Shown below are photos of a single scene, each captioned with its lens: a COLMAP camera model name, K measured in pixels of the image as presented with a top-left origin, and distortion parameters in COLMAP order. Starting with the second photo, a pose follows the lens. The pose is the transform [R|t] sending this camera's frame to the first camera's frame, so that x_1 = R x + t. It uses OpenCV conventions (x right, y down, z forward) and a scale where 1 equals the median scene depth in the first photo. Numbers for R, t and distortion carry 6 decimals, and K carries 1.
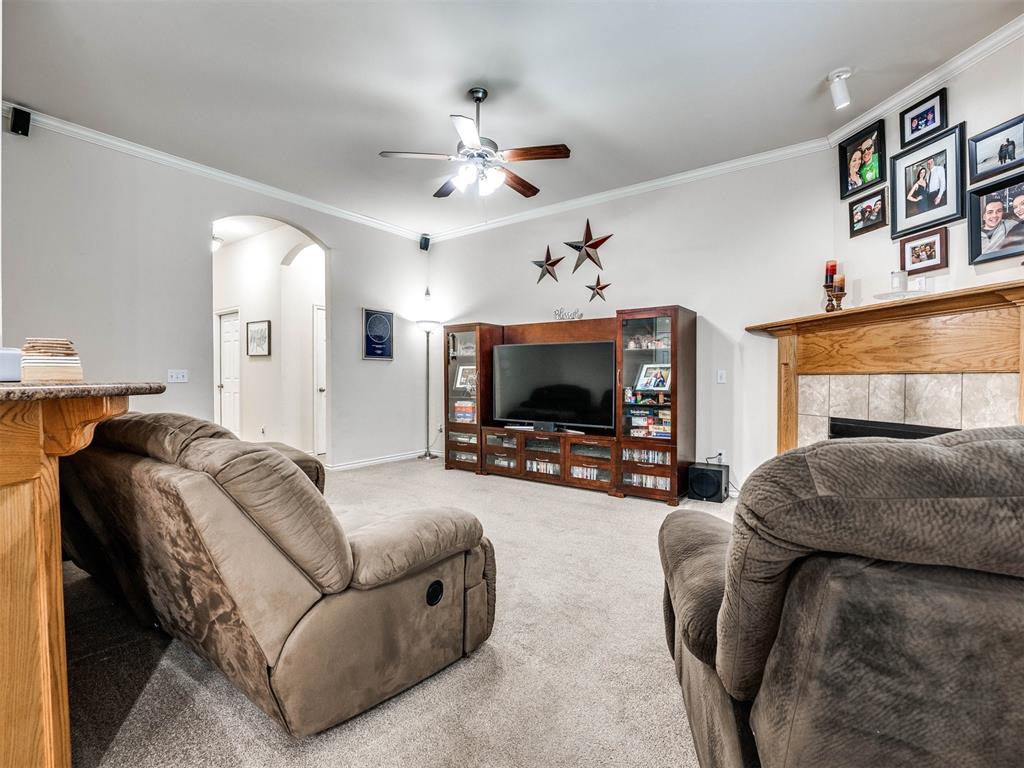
lens RADIAL K [[473.0, 0, 514.9], [0, 473.0, 374.2], [0, 0, 1]] dist [-0.021661, -0.000033]
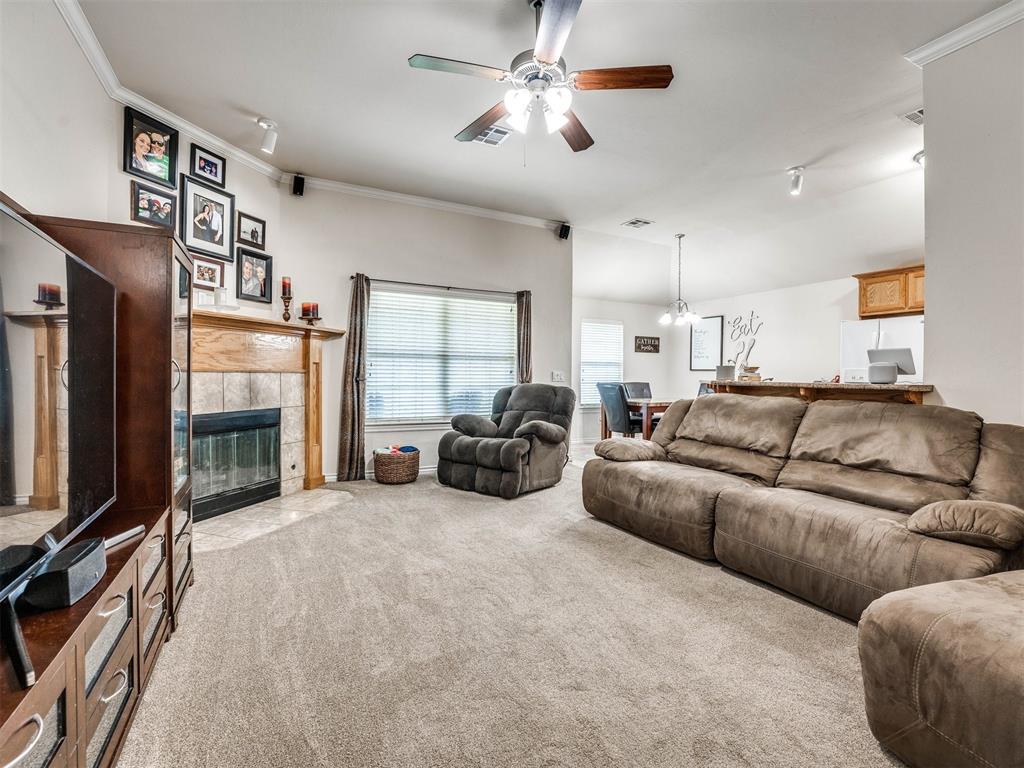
lens RADIAL K [[473.0, 0, 514.9], [0, 473.0, 374.2], [0, 0, 1]] dist [-0.021661, -0.000033]
pose [[-0.896364, -0.001336, 0.443317, -0.383624], [-0.007027, 0.999913, -0.011195, 0.012515], [-0.443263, -0.013150, -0.896295, 1.647203]]
